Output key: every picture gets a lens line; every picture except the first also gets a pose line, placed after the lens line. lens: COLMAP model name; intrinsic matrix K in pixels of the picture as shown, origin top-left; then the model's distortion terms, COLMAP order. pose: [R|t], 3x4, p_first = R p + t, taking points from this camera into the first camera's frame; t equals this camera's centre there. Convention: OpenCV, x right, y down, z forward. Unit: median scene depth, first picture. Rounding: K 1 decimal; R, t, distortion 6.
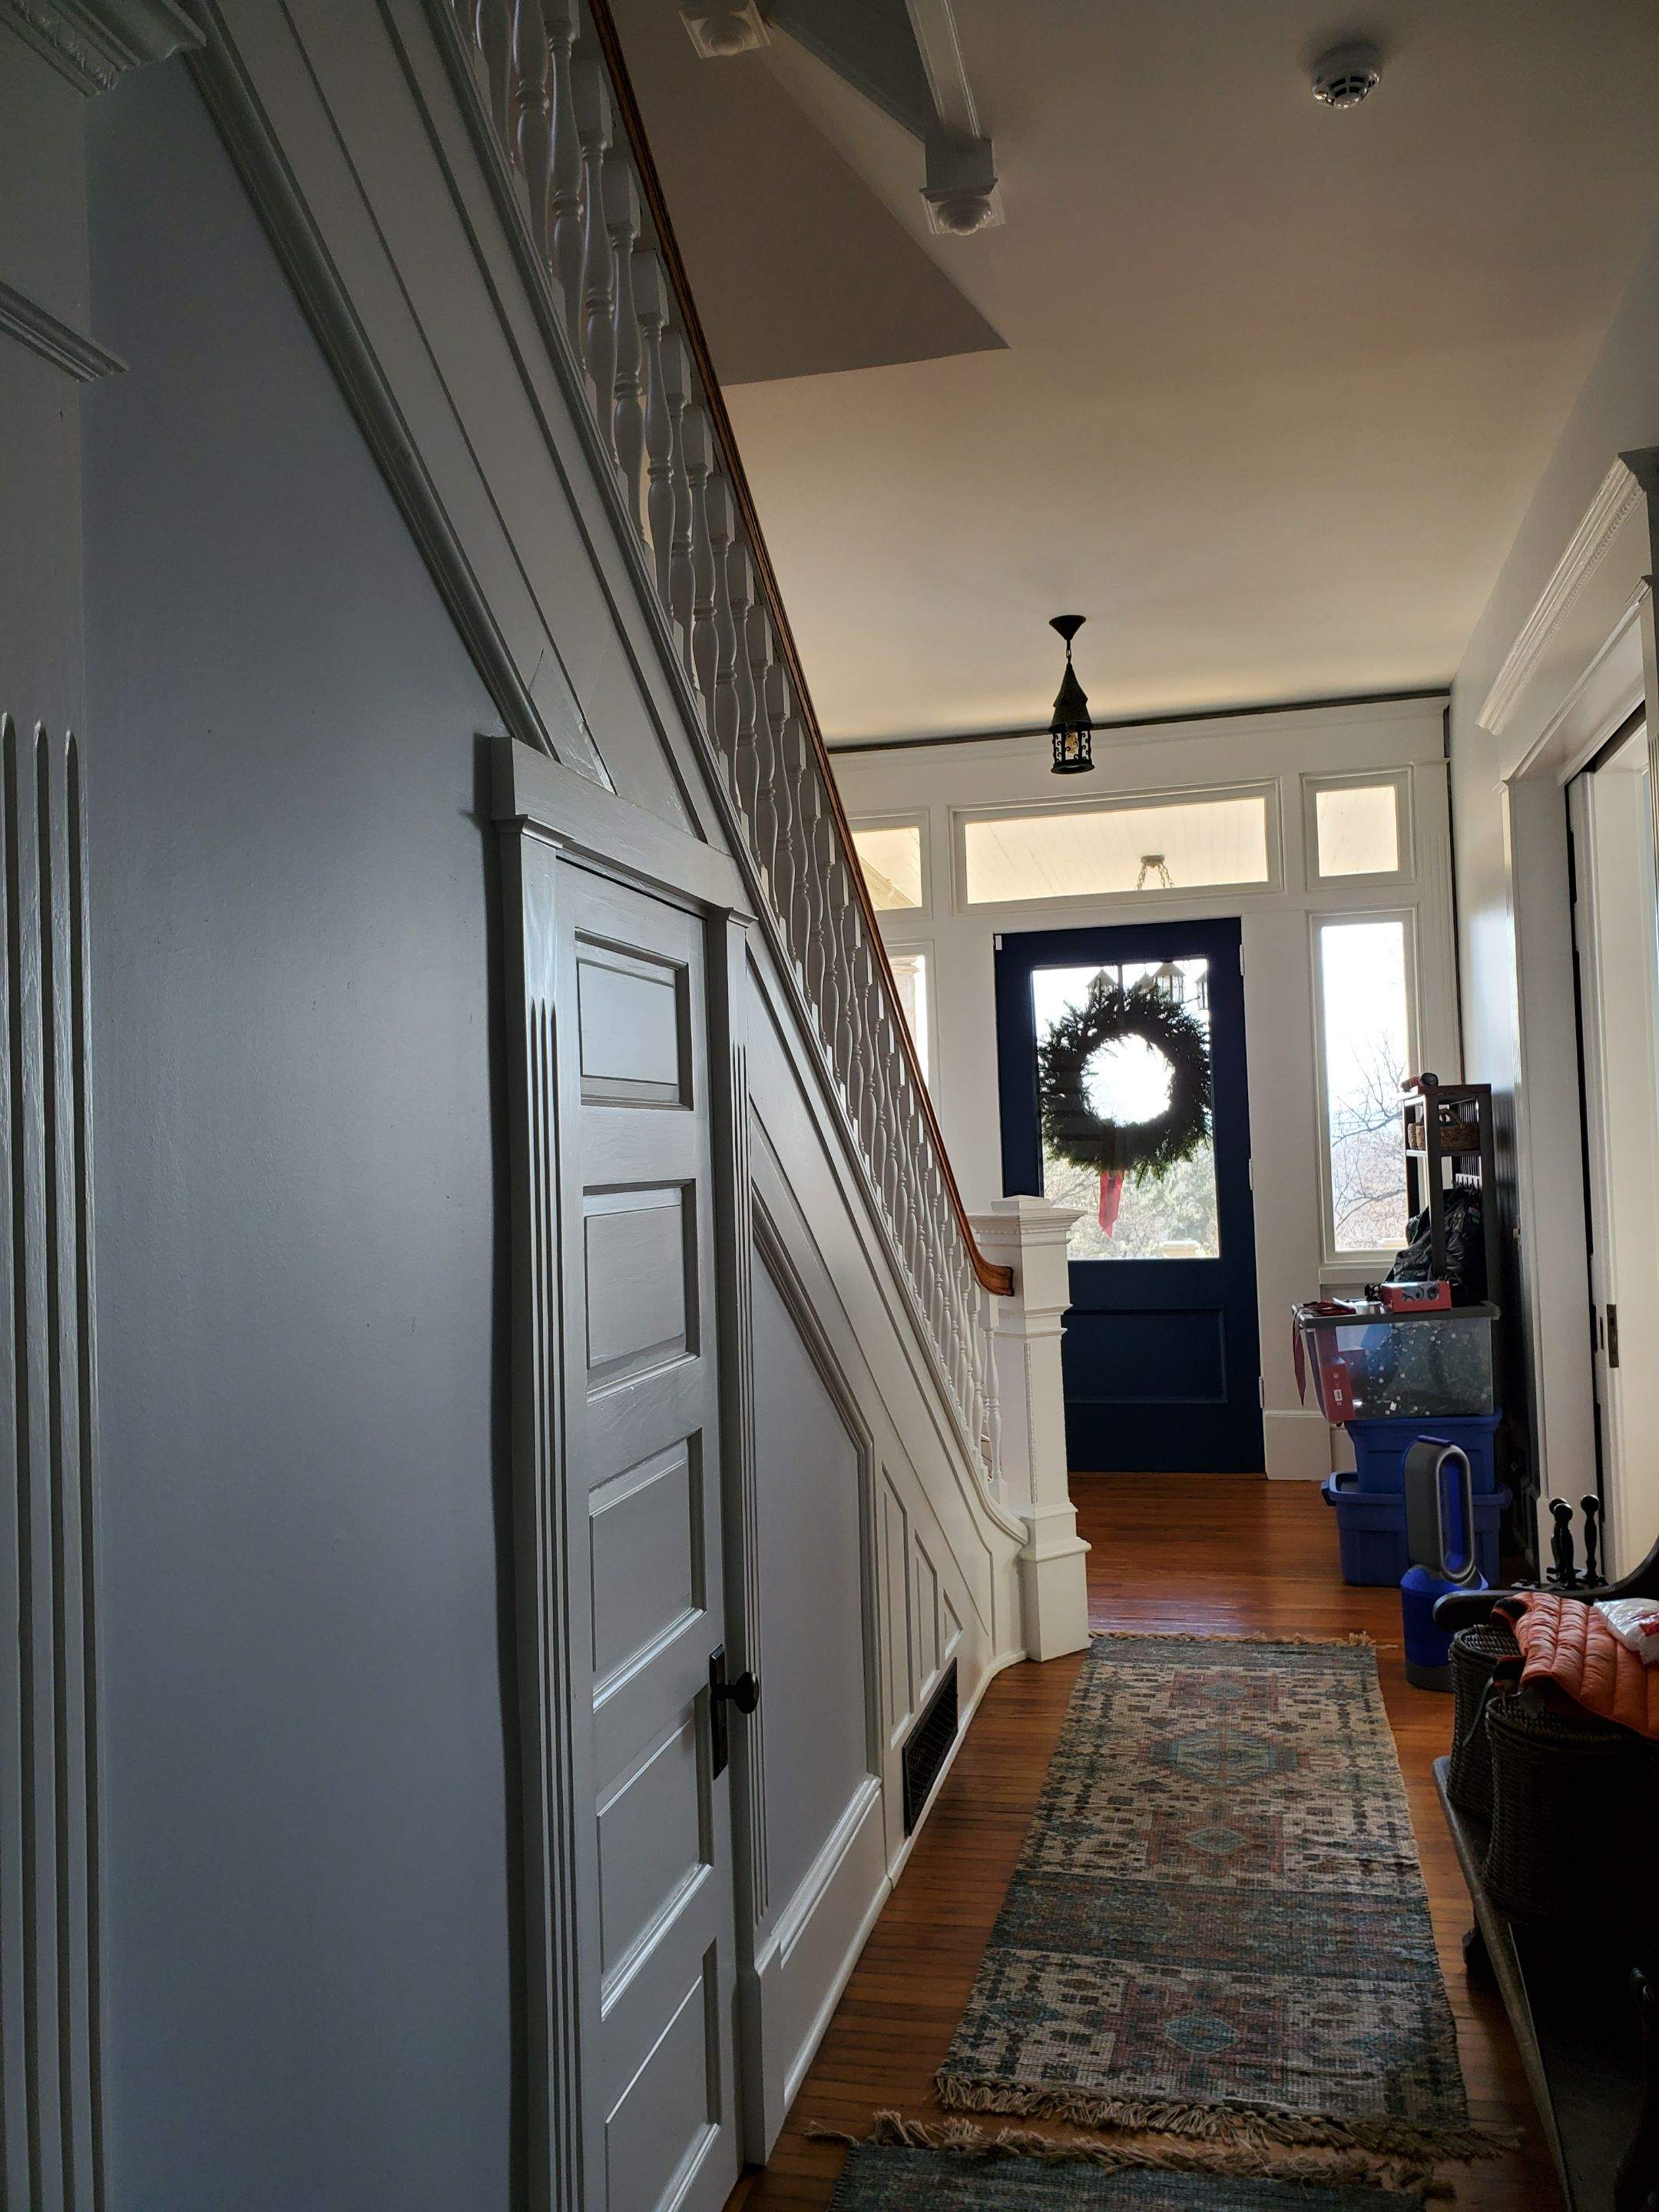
lens RADIAL K [[1685.5, 0, 830.0], [0, 1685.5, 1105.6], [0, 0, 1]] dist [0.060609, -0.001934]
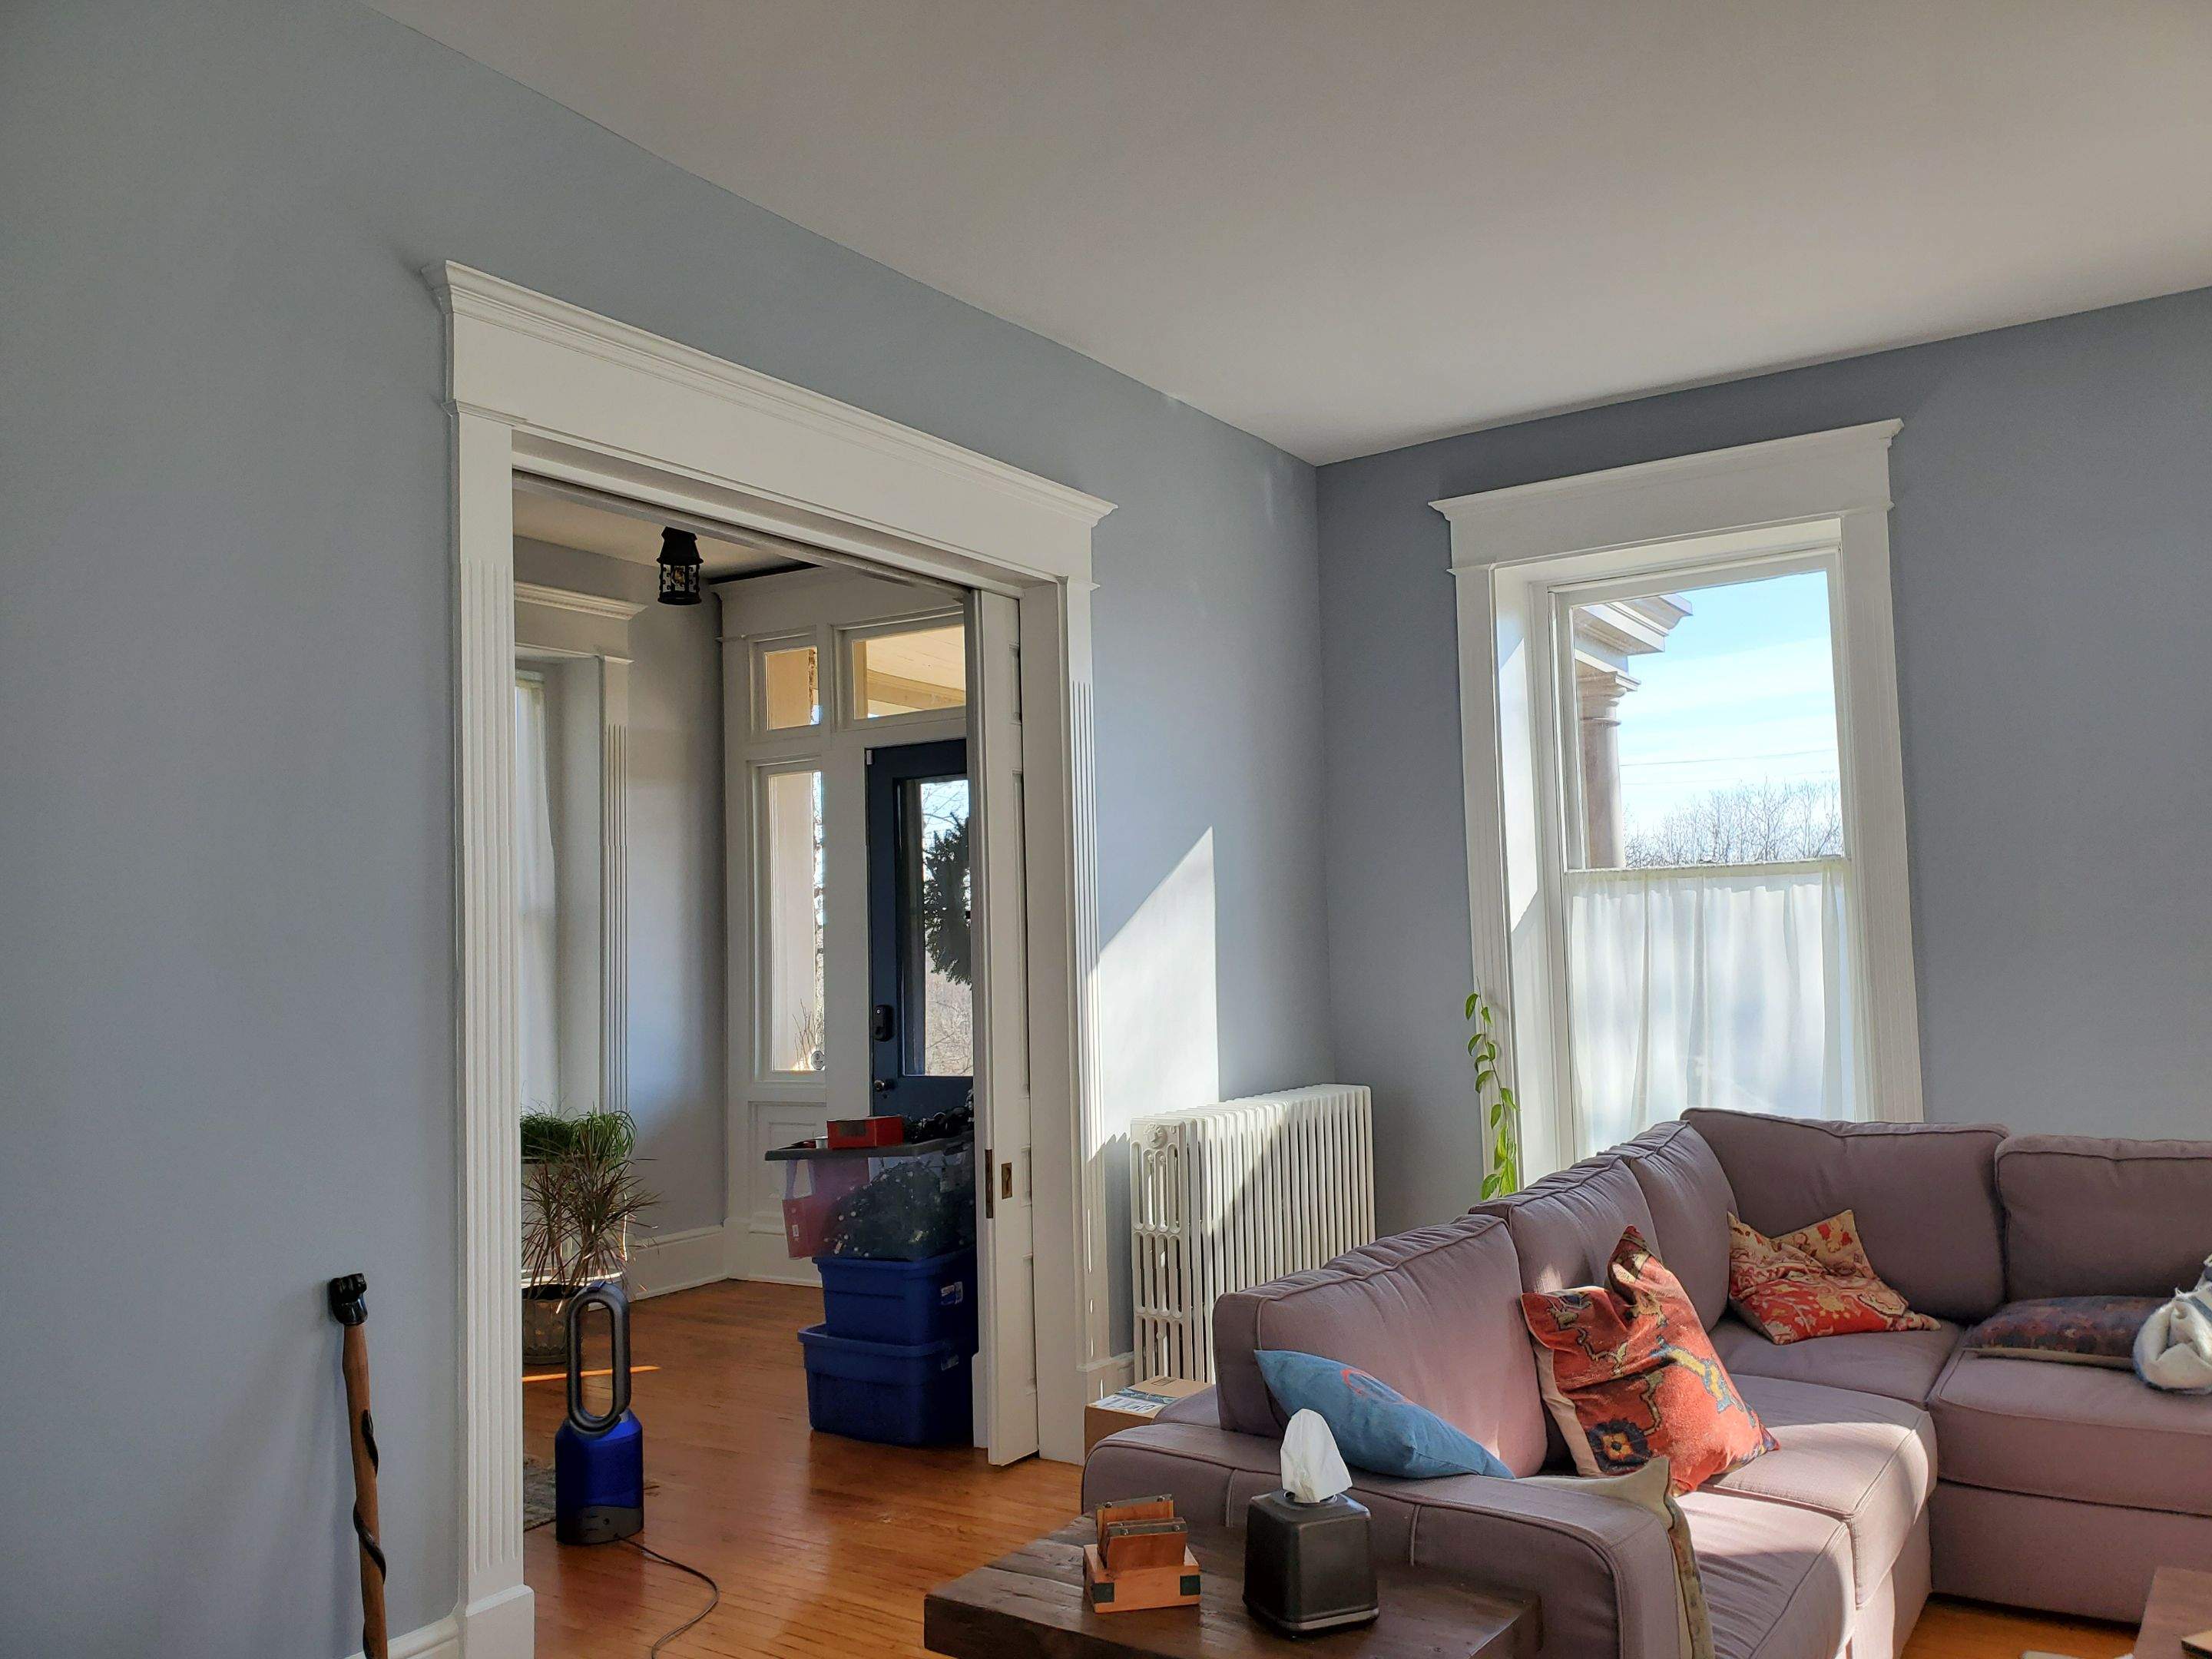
lens RADIAL K [[1740.6, 0, 1192.2], [0, 1740.6, 823.8], [0, 0, 1]] dist [0.064654, -0.027894]
pose [[0.947061, -0.005642, -0.321005, 0.618472], [-0.003177, 0.999632, -0.026944, -0.029365], [0.321039, 0.026538, 0.946694, 0.072654]]
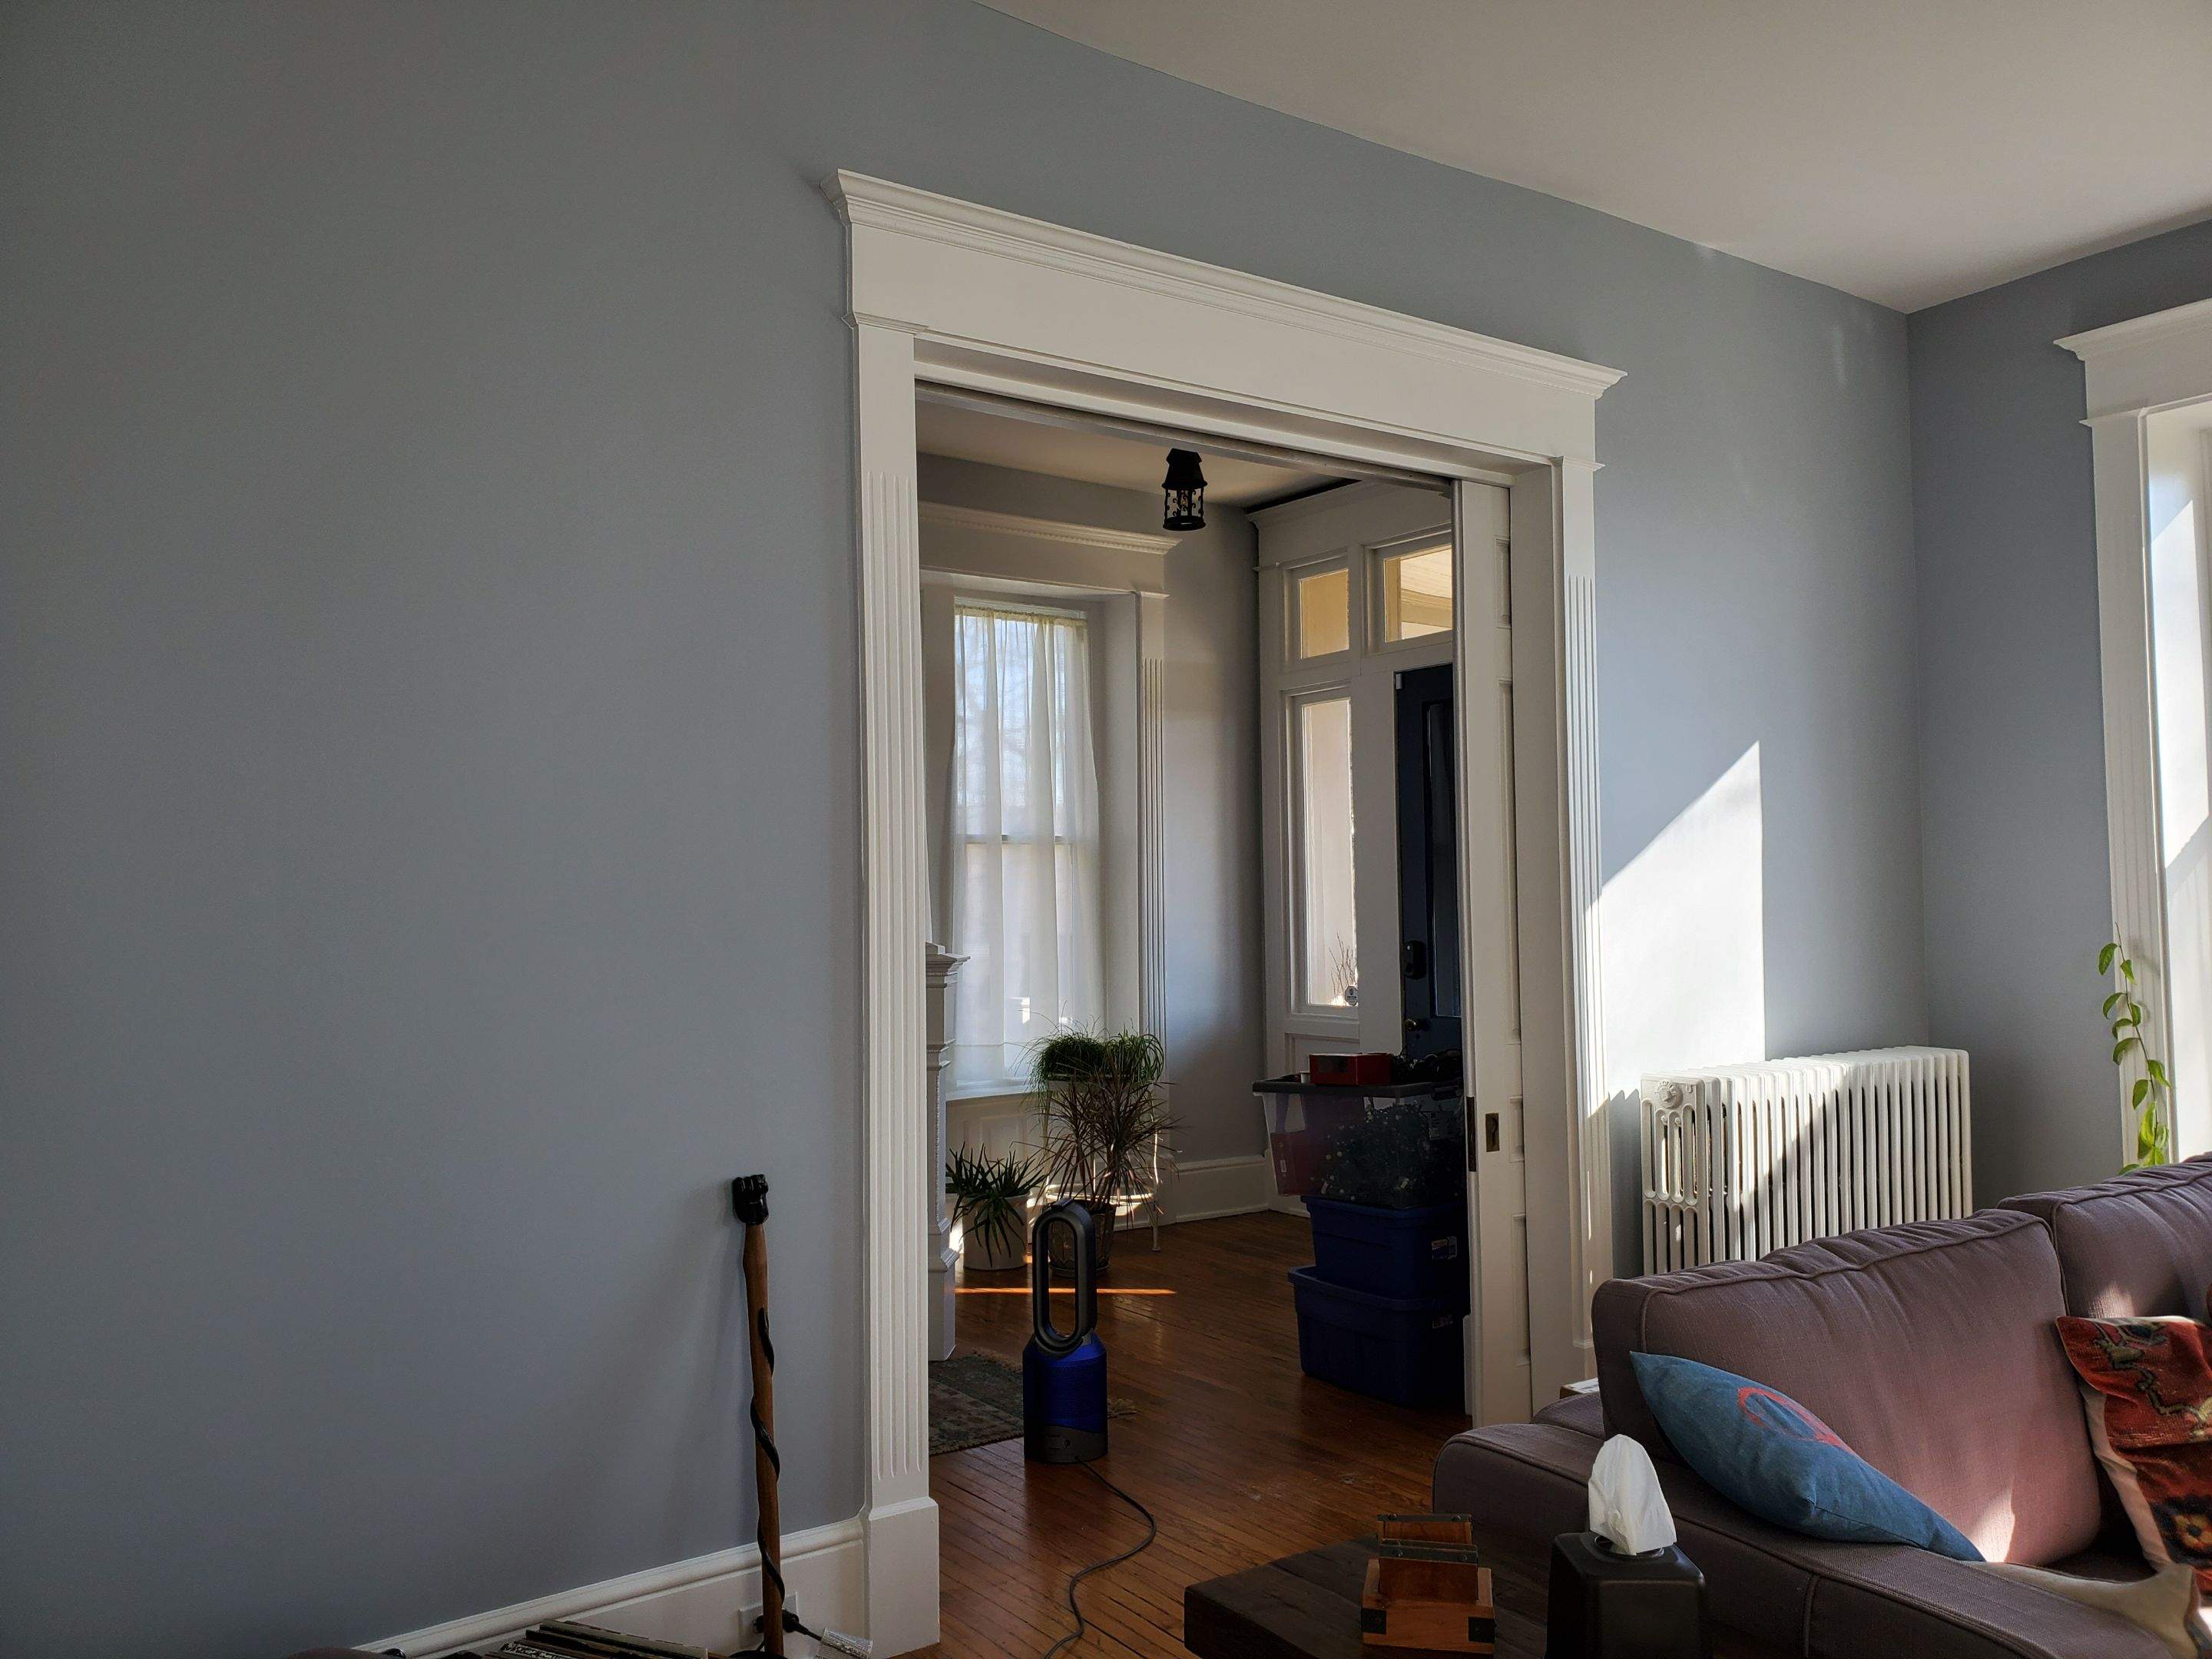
lens RADIAL K [[1740.6, 0, 1192.2], [0, 1740.6, 823.8], [0, 0, 1]] dist [0.064654, -0.027894]
pose [[0.759825, 0.000498, -0.650127, 0.657284], [0.001676, 0.999995, 0.002725, -0.018393], [0.650125, -0.003160, 0.759820, 0.165529]]
